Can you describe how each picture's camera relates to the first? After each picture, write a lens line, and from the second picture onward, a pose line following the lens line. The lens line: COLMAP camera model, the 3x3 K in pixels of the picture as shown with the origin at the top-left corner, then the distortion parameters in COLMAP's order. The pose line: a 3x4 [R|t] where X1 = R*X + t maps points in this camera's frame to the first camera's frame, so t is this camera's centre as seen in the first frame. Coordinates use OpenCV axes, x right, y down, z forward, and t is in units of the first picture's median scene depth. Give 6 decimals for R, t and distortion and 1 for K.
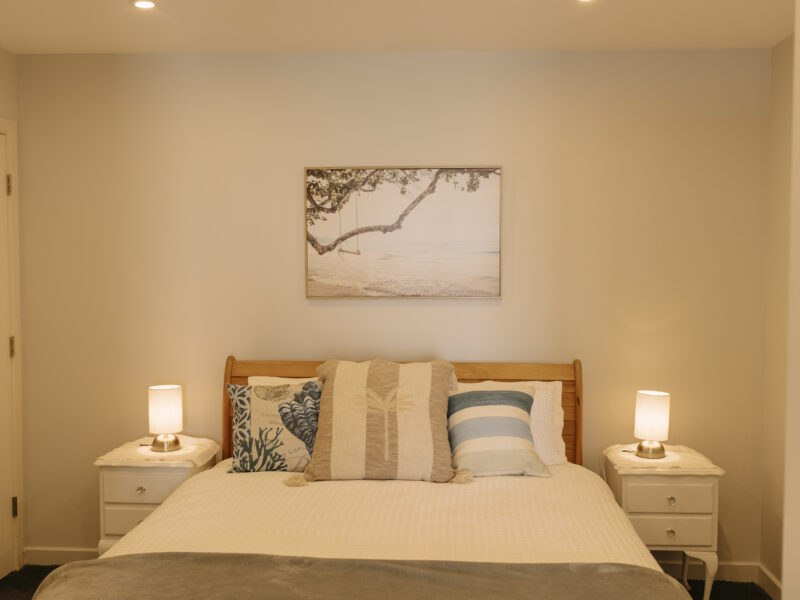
lens RADIAL K [[865.4, 0, 400.0], [0, 865.4, 300.0], [0, 0, 1]] dist [-0.005938, 0.001152]
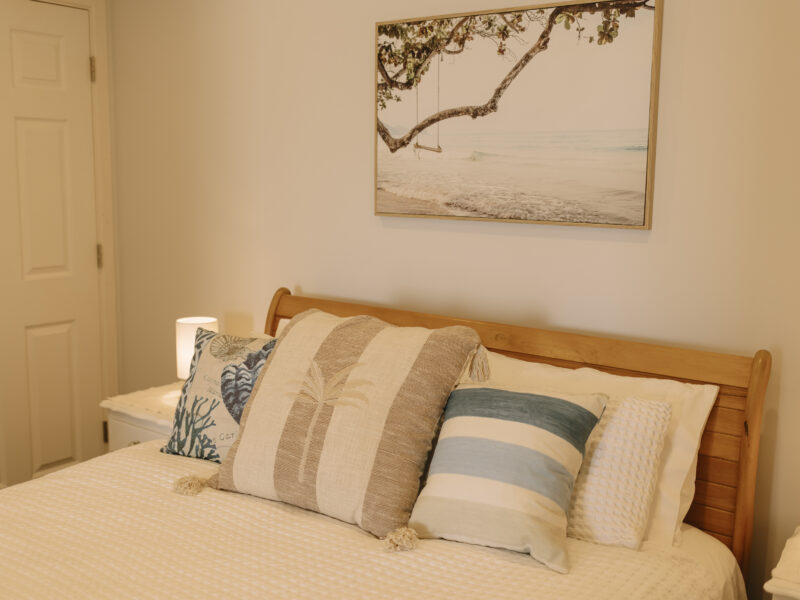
lens RADIAL K [[865.4, 0, 400.0], [0, 865.4, 300.0], [0, 0, 1]] dist [-0.005938, 0.001152]
pose [[0.843817, 0.092992, -0.528512, 0.289250], [-0.040531, 0.993102, 0.110026, -0.011872], [0.535098, -0.071420, 0.841765, 0.422399]]
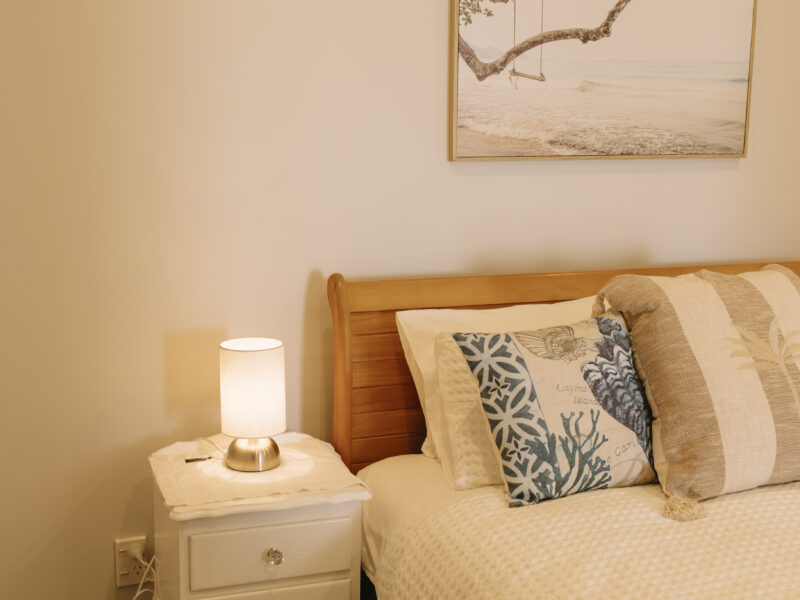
lens RADIAL K [[1149.7, 0, 400.0], [0, 1149.7, 300.0], [0, 0, 1]] dist [0.014471, 0.004871]
pose [[0.909907, -0.061777, 0.410187, -0.448220], [0.007925, 0.991256, 0.131711, -0.010914], [-0.414737, -0.116595, 0.902440, 0.354377]]
